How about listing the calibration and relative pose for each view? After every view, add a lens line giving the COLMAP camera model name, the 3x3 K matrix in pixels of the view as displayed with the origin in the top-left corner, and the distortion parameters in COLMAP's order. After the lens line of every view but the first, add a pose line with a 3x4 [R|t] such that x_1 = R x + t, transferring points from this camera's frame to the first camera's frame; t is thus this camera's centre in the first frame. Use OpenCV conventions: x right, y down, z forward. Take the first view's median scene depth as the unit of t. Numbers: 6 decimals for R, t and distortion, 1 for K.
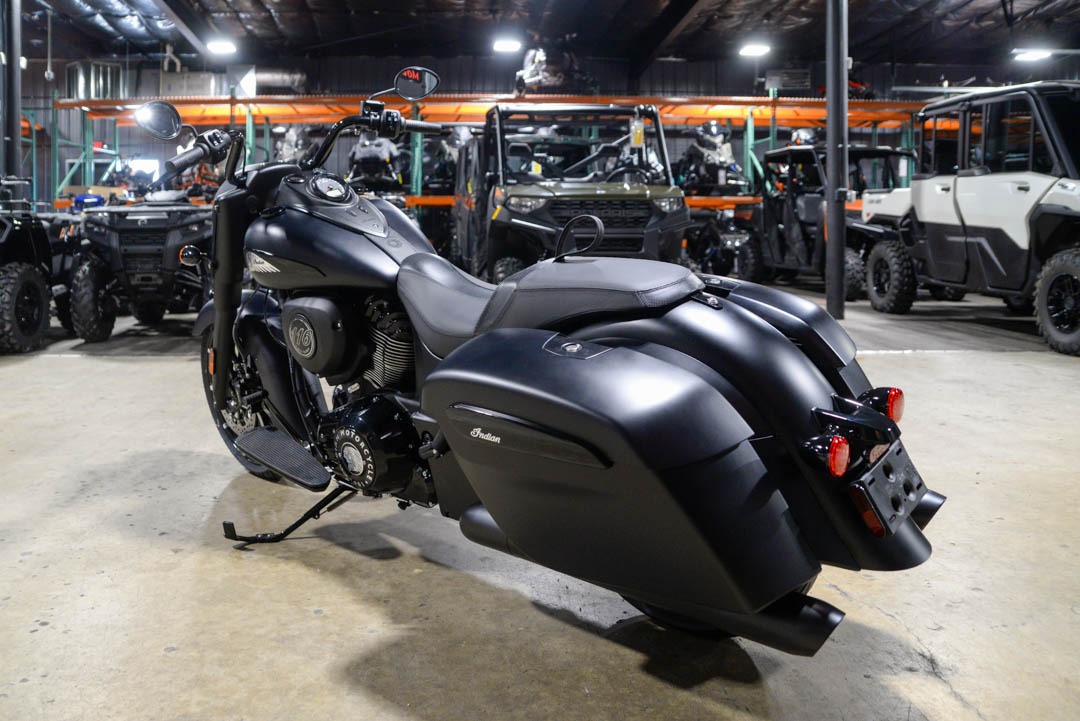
lens RADIAL K [[1057.5, 0, 540.9], [0, 1057.5, 355.8], [0, 0, 1]] dist [-0.079527, 0.000000]
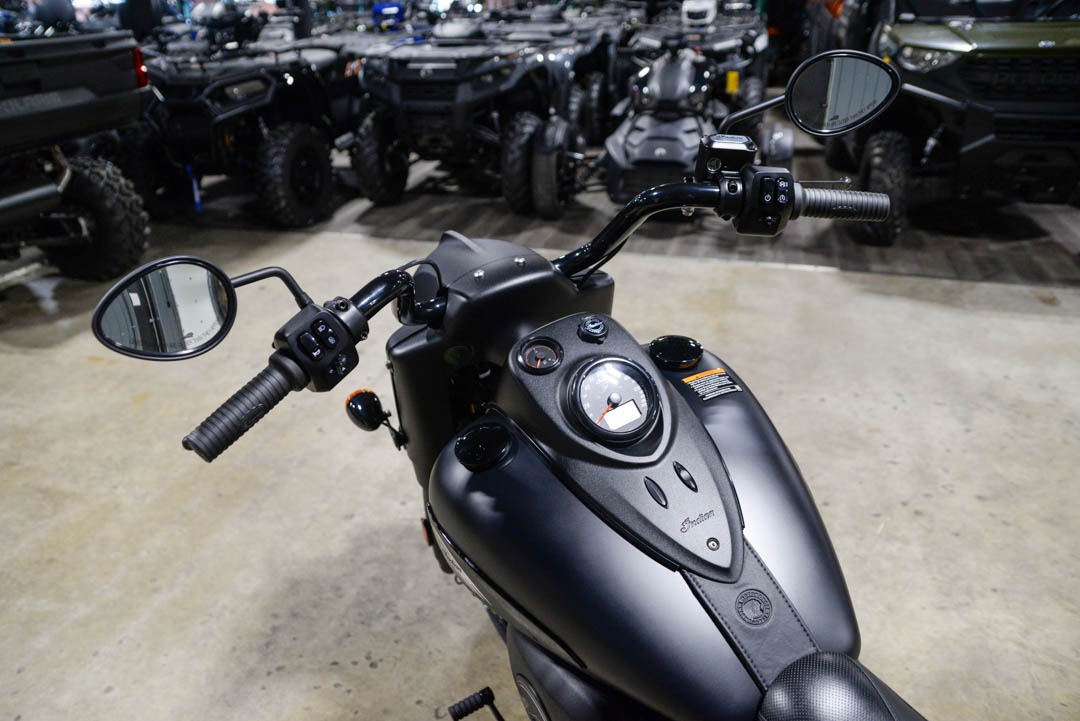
lens RADIAL K [[892.2, 0, 566.7], [0, 892.2, 385.6], [0, 0, 1]] dist [-0.040879, 0.004790]
pose [[0.955249, 0.116465, -0.271911, -0.058921], [-0.015748, 0.937948, 0.346419, -0.139958], [0.295384, -0.326634, 0.897807, 0.327748]]
